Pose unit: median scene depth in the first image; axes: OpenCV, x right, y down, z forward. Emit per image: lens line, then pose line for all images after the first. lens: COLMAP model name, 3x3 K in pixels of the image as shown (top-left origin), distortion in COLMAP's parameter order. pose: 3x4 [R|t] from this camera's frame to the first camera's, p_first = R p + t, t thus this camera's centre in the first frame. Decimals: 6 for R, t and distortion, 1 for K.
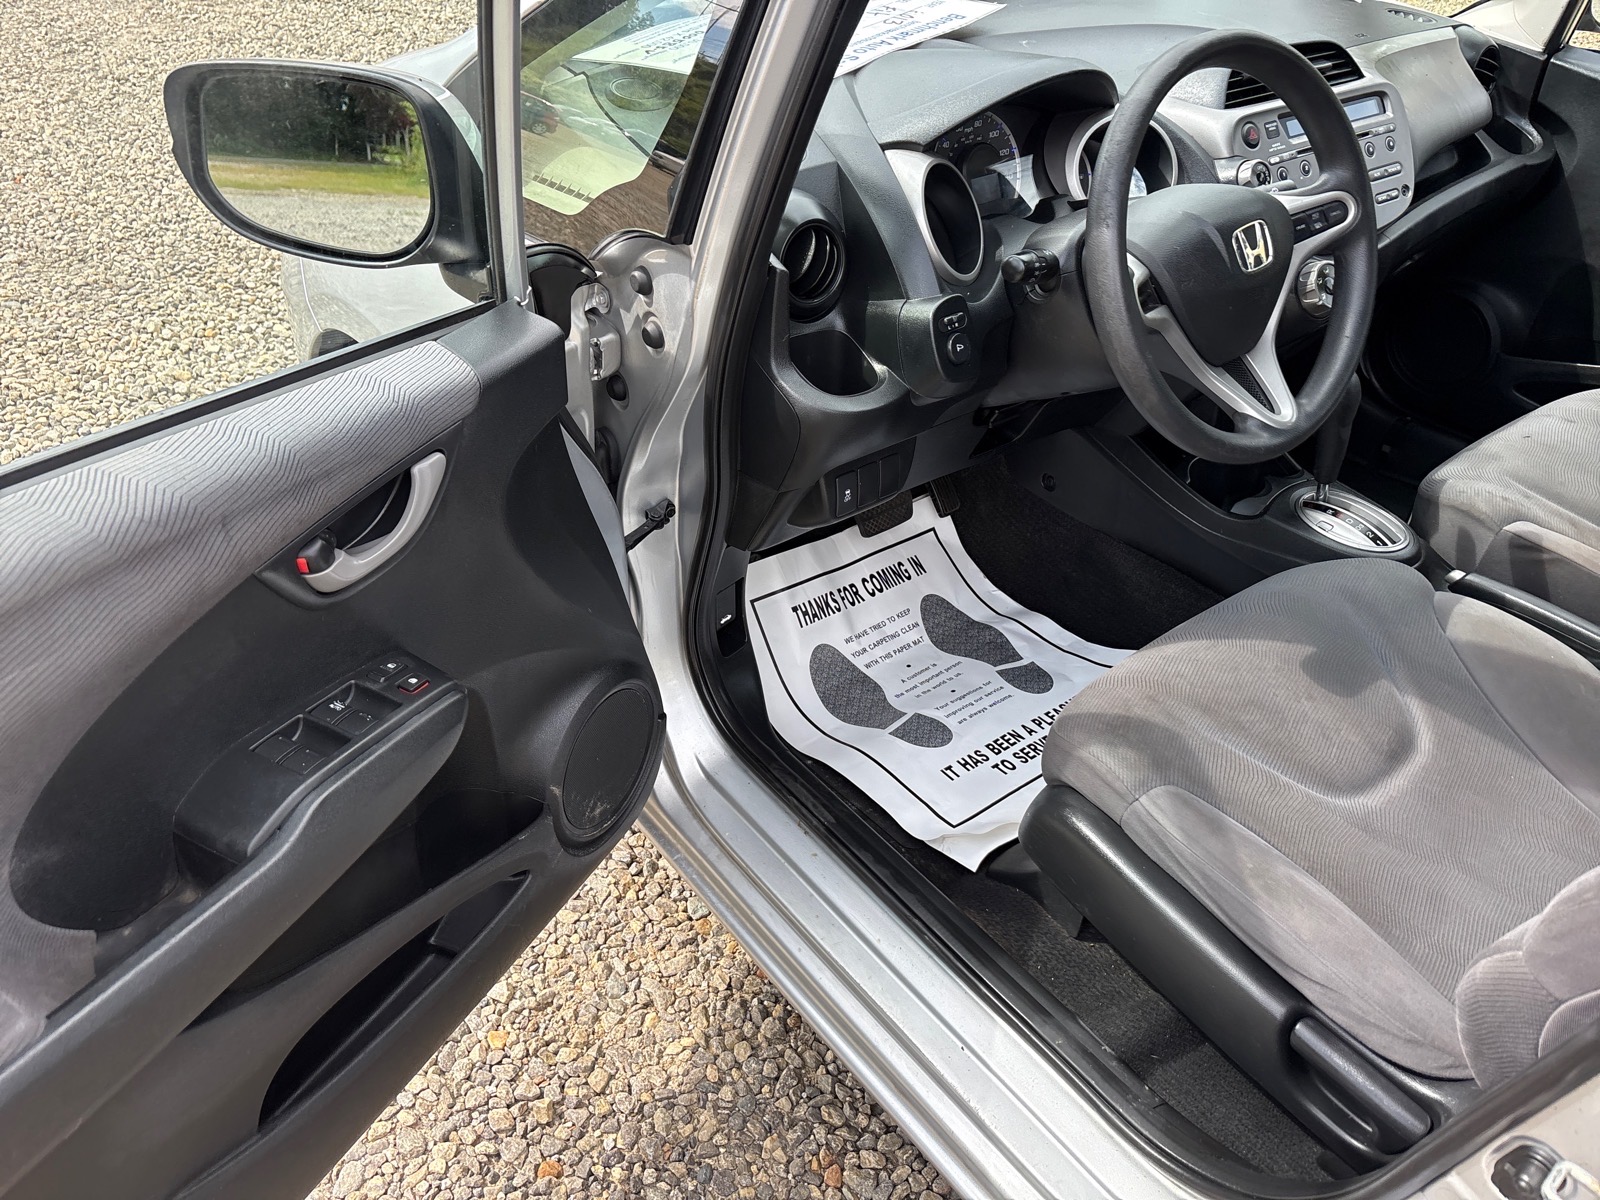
lens RADIAL K [[1201.4, 0, 802.8], [0, 1201.4, 609.2], [0, 0, 1]] dist [0.086508, -0.115638]
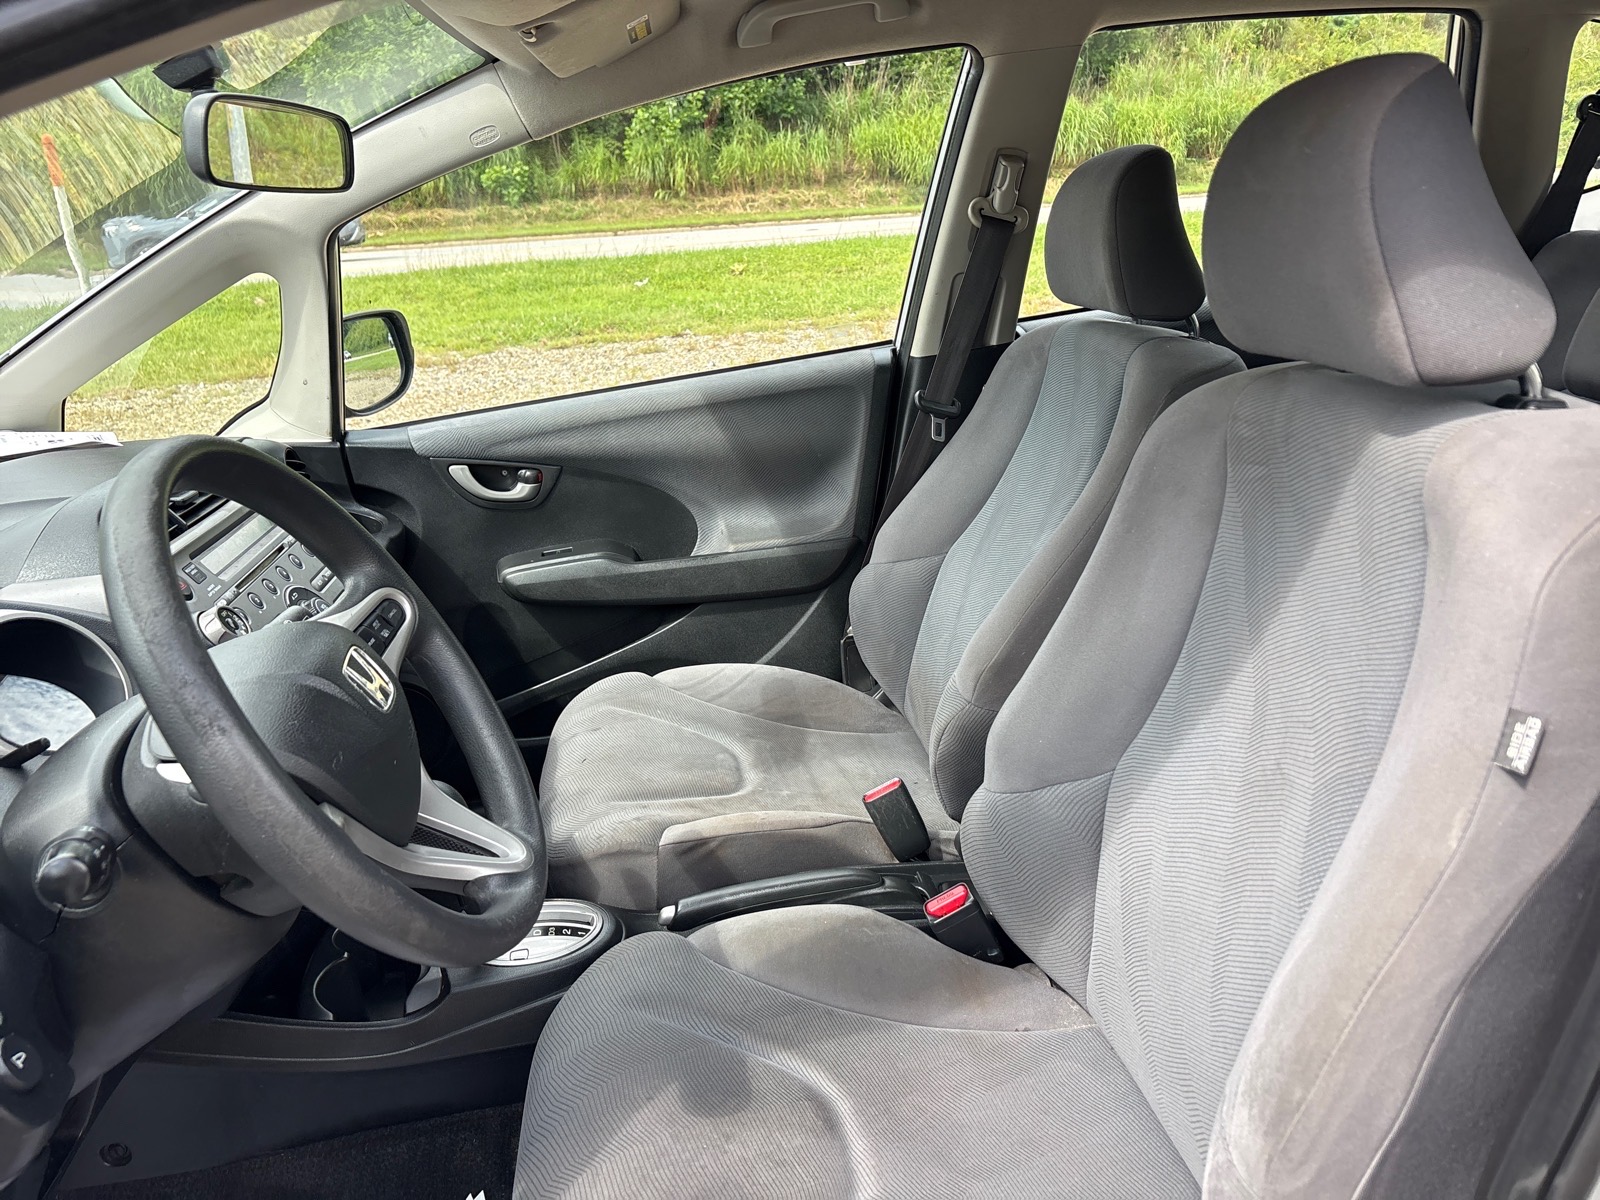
lens RADIAL K [[1191.9, 0, 828.1], [0, 1191.9, 605.8], [0, 0, 1]] dist [0.008720, 0.002489]
pose [[0.468991, -0.341517, 0.814502, -0.037213], [0.605213, 0.795927, -0.014754, -0.114204], [-0.643245, 0.499867, 0.579973, 0.289982]]
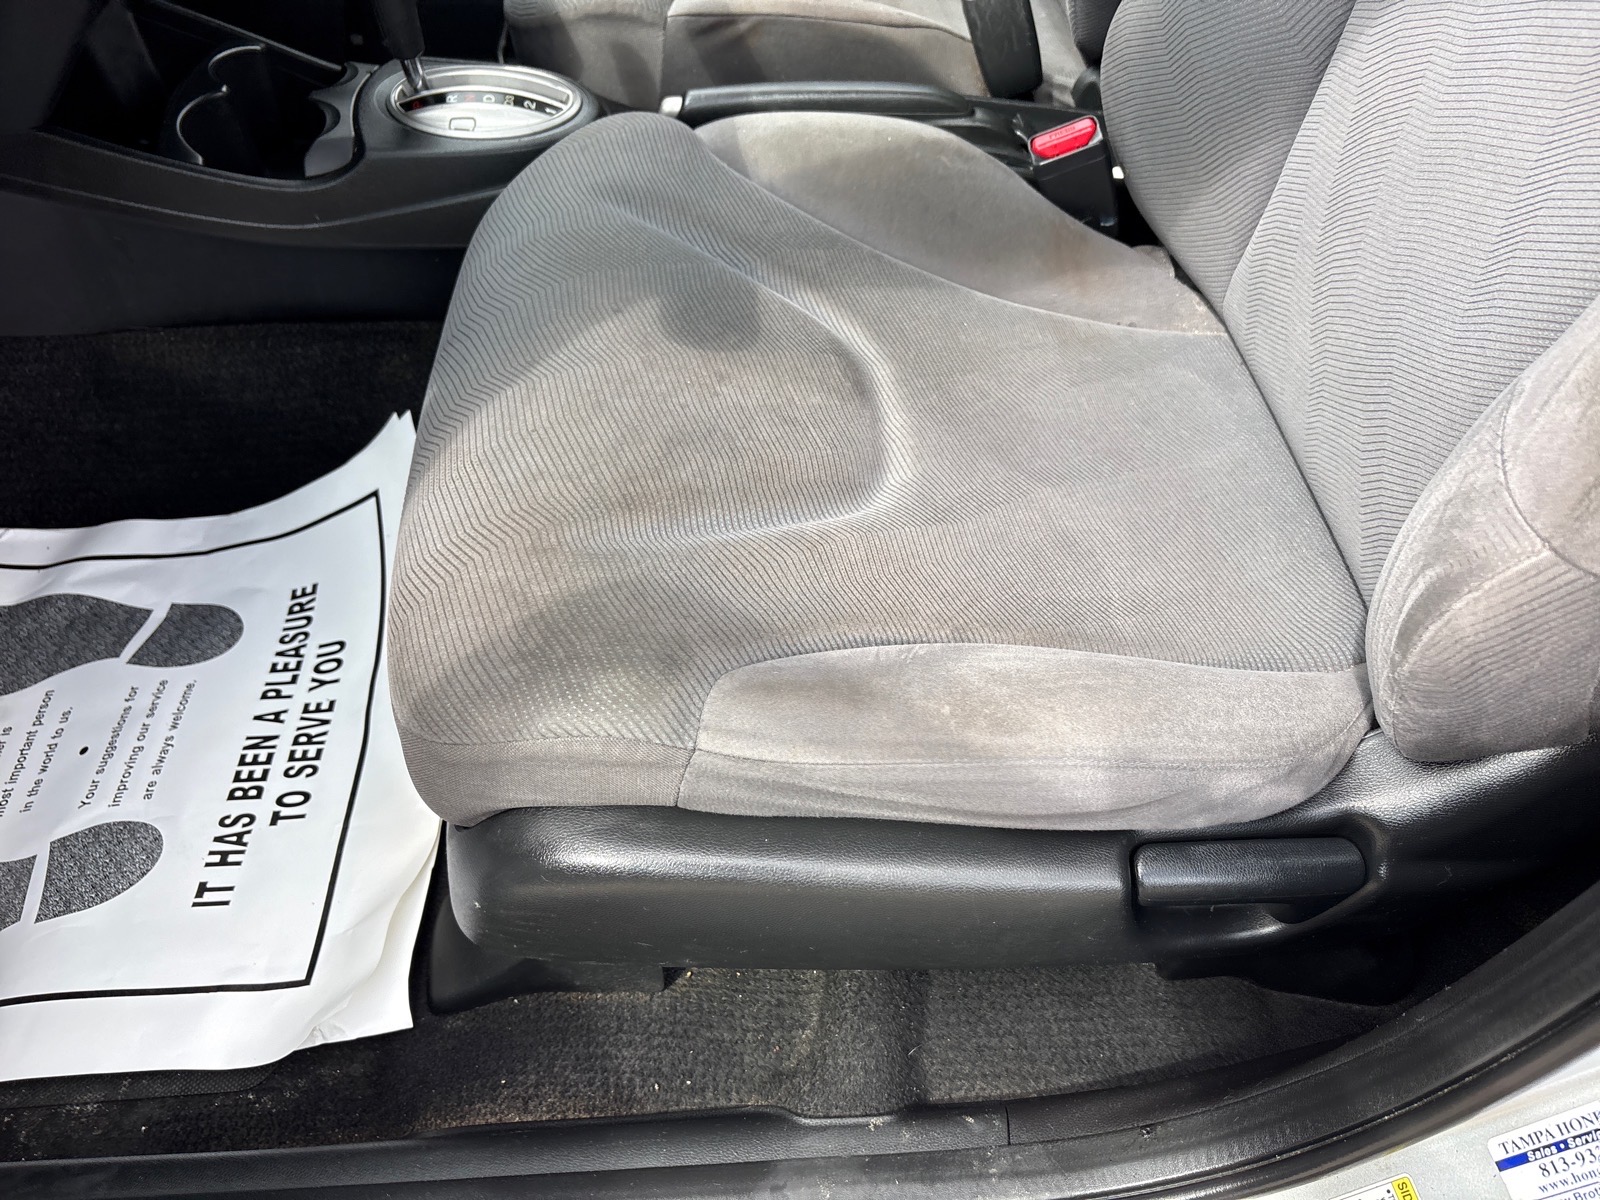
lens RADIAL K [[1191.9, 0, 828.1], [0, 1191.9, 605.8], [0, 0, 1]] dist [0.008720, 0.002489]
pose [[0.556392, -0.625550, 0.546914, 0.069008], [0.486588, 0.778832, 0.395793, -0.029283], [-0.673543, 0.045906, 0.737721, 0.461327]]
